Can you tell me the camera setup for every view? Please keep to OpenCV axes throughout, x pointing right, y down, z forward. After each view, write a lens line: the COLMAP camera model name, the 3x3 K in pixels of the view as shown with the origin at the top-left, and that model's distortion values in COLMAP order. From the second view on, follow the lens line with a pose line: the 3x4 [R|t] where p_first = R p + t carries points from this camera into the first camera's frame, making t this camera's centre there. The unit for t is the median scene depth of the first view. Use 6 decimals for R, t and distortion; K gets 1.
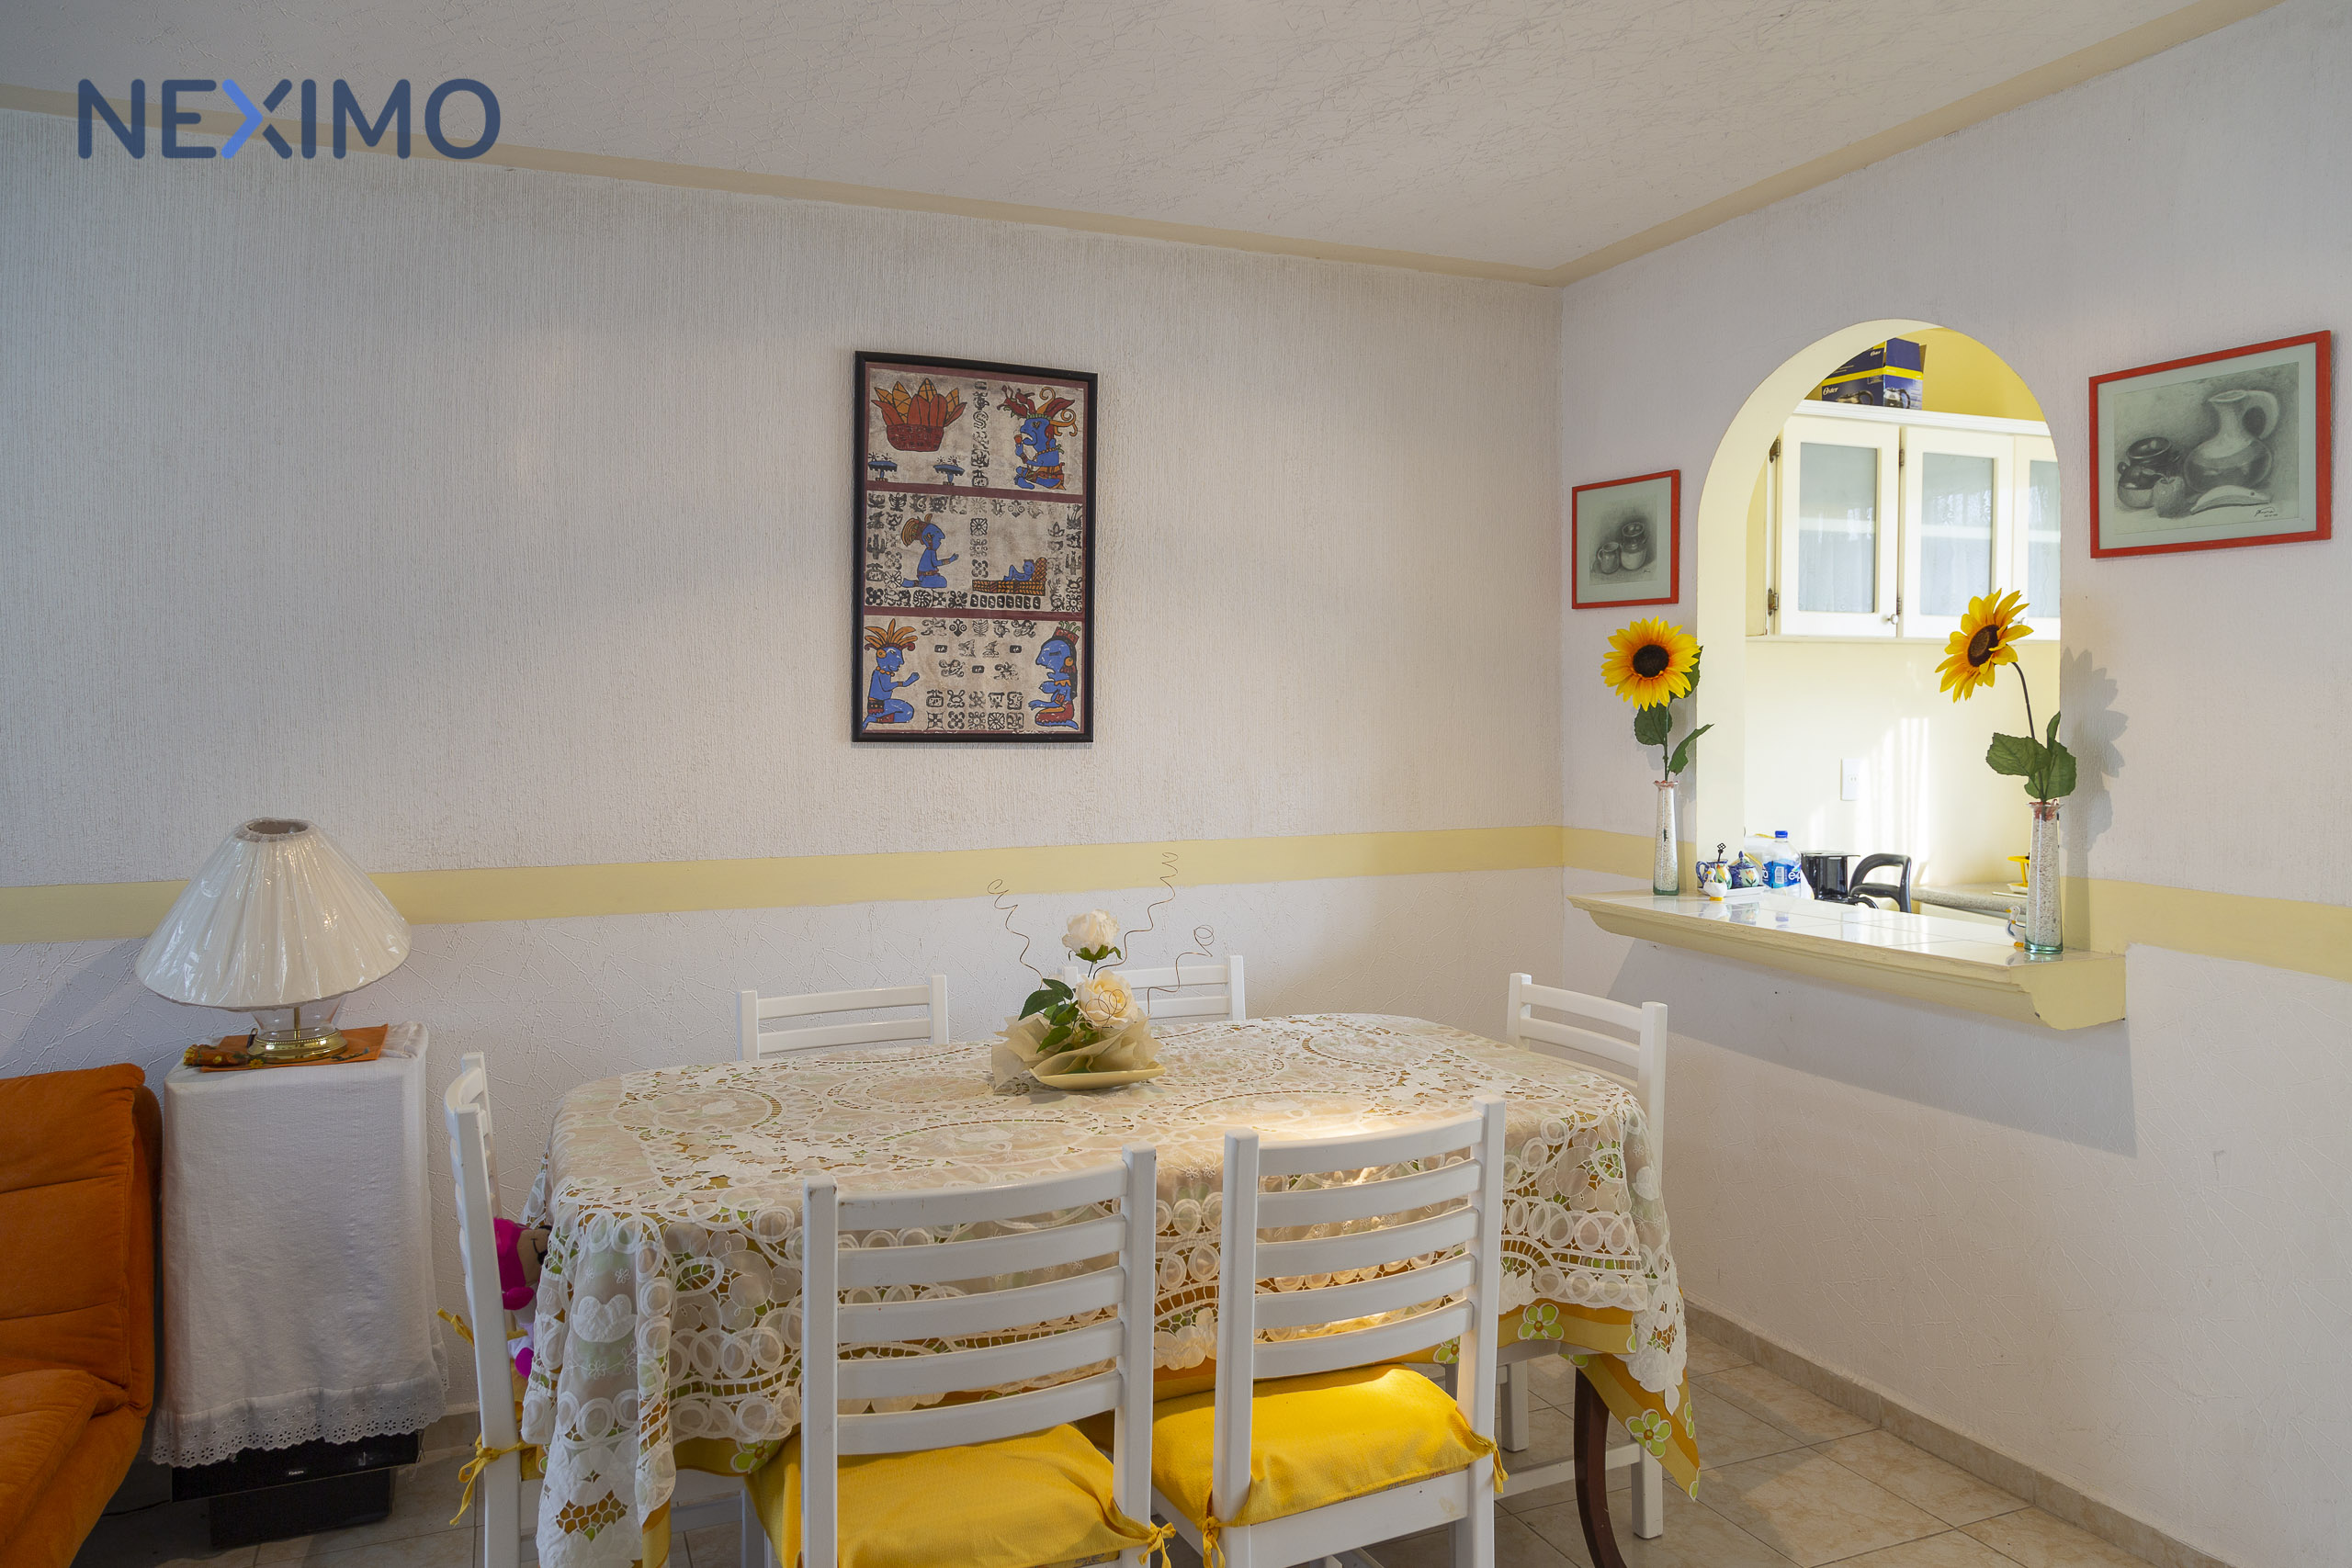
lens RADIAL K [[1653.0, 0, 1173.9], [0, 1653.0, 739.1], [0, 0, 1]] dist [0.000585, 0.001412]
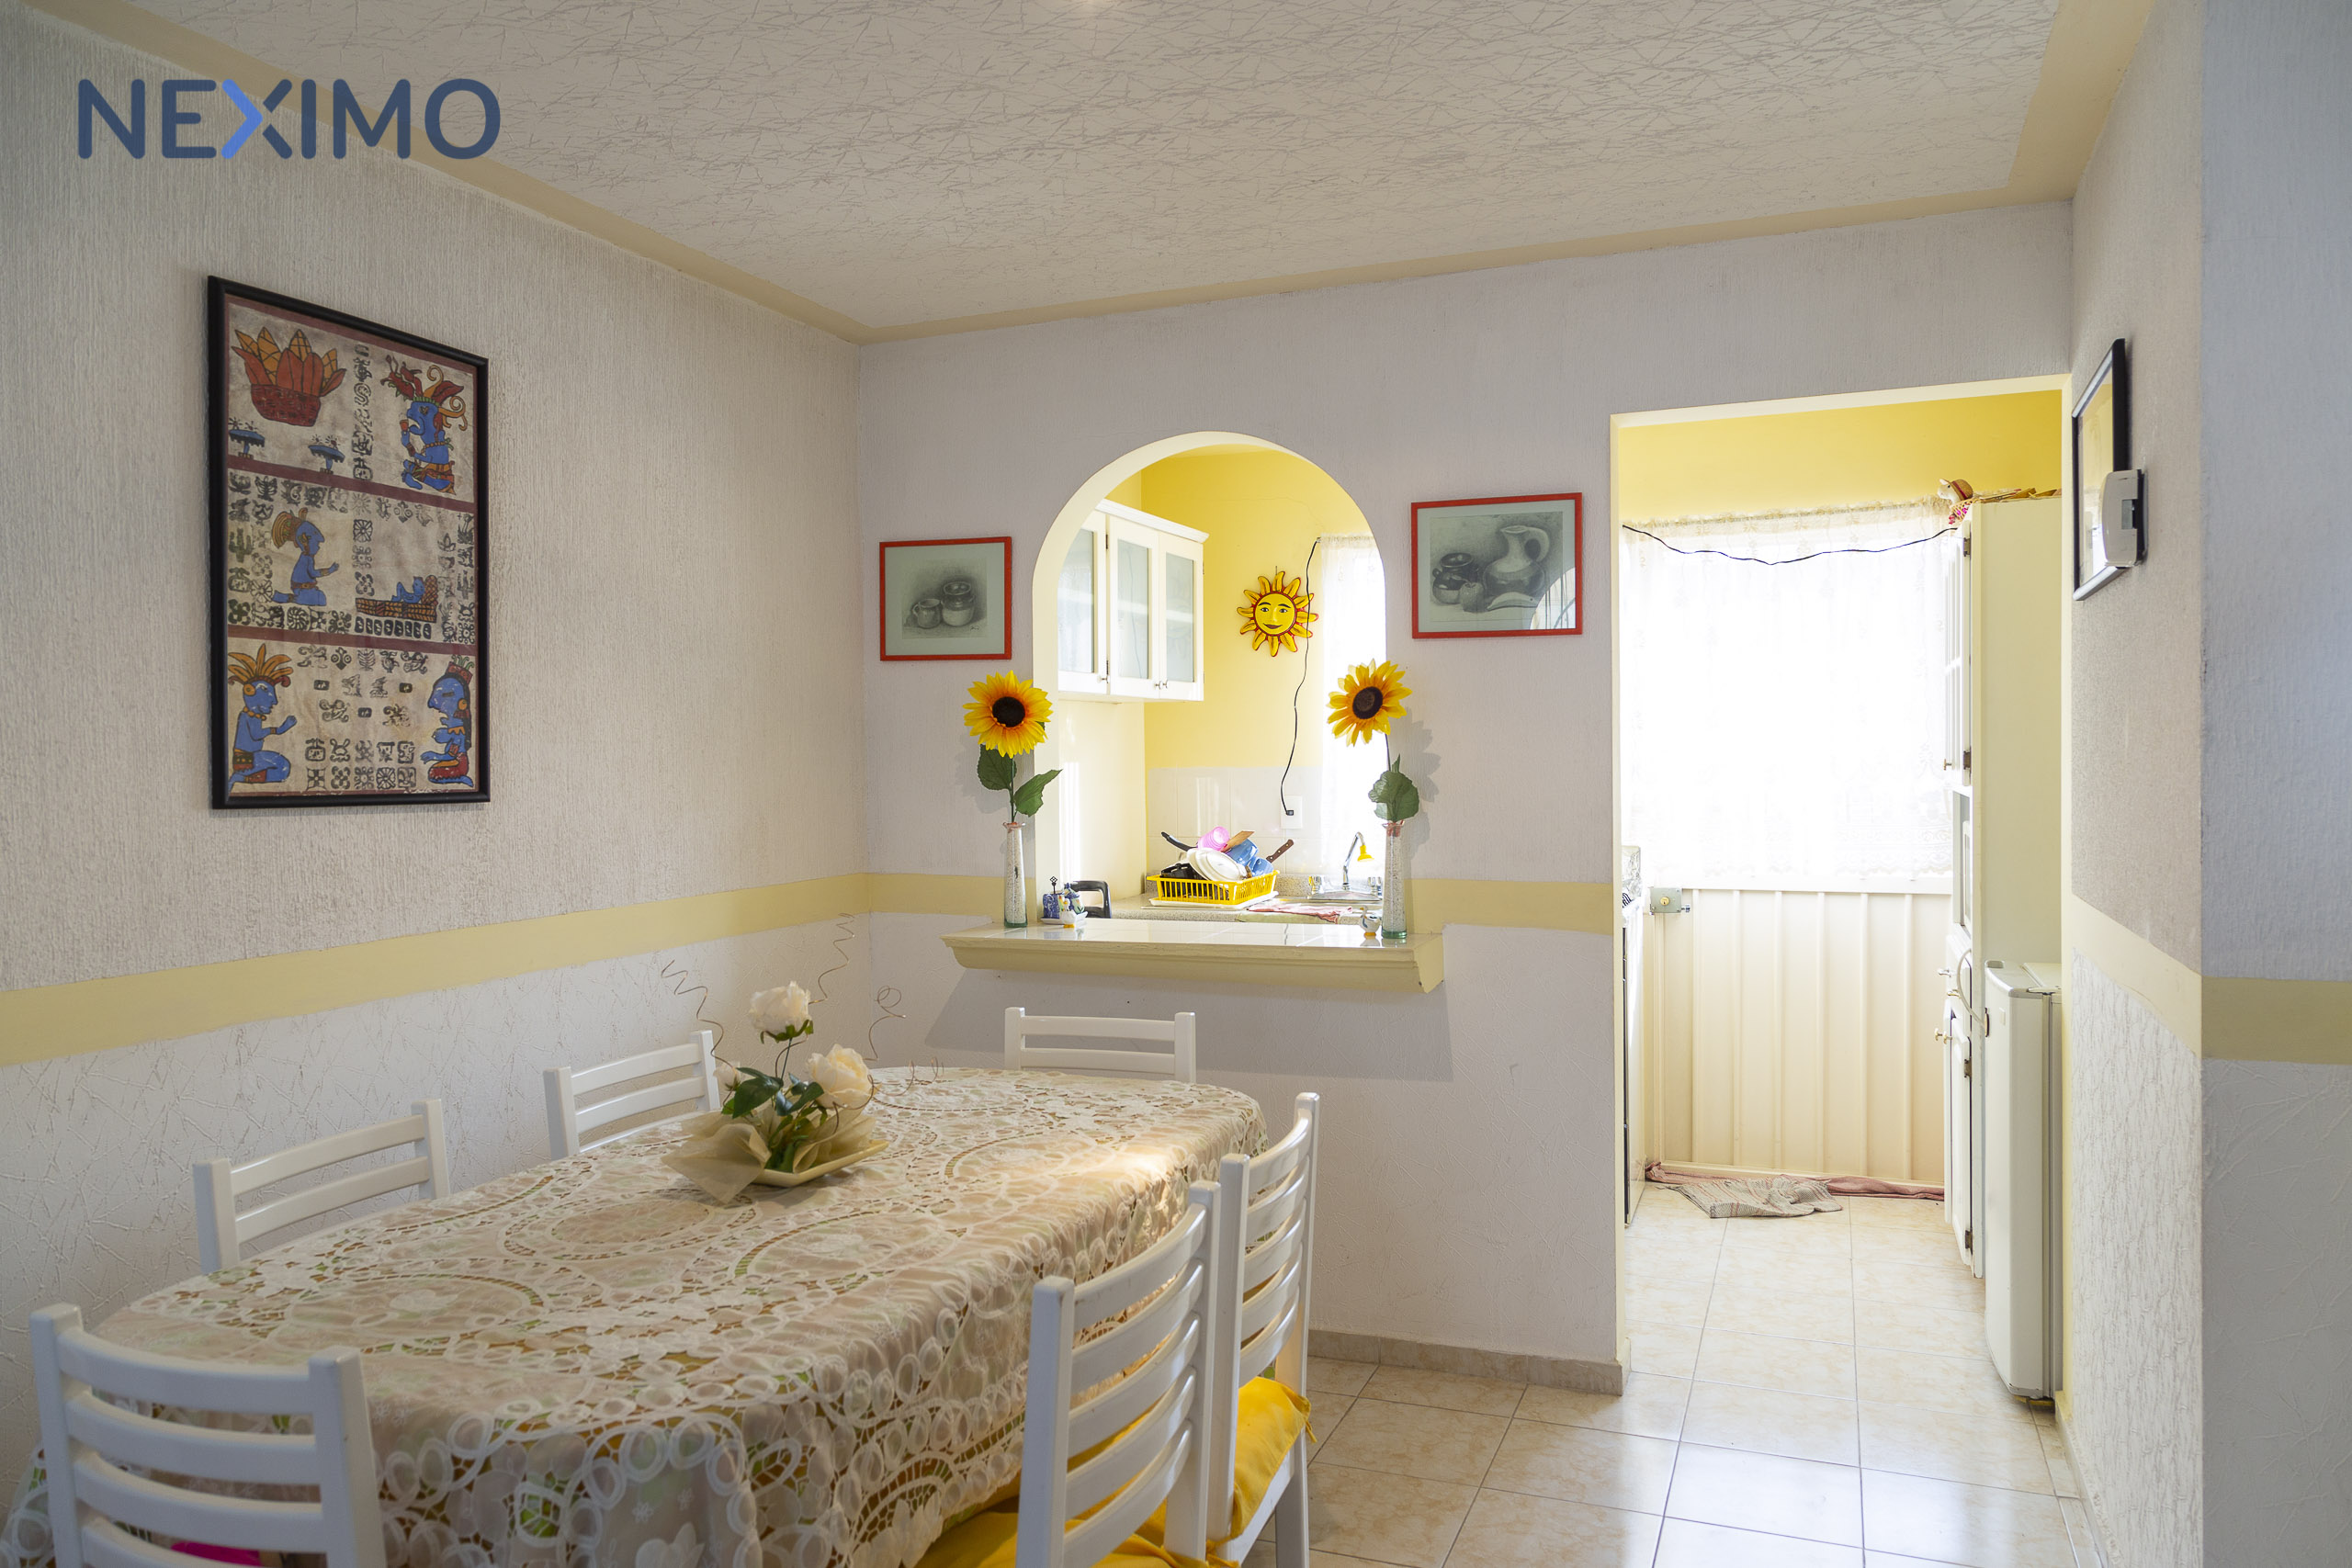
lens RADIAL K [[1608.5, 0, 1289.9], [0, 1608.5, 787.3], [0, 0, 1]] dist [0.006179, 0.004099]
pose [[0.678563, -0.022630, 0.734193, -0.386146], [0.024806, 0.999661, 0.007886, -0.001933], [-0.734123, 0.012861, 0.678895, 0.160434]]
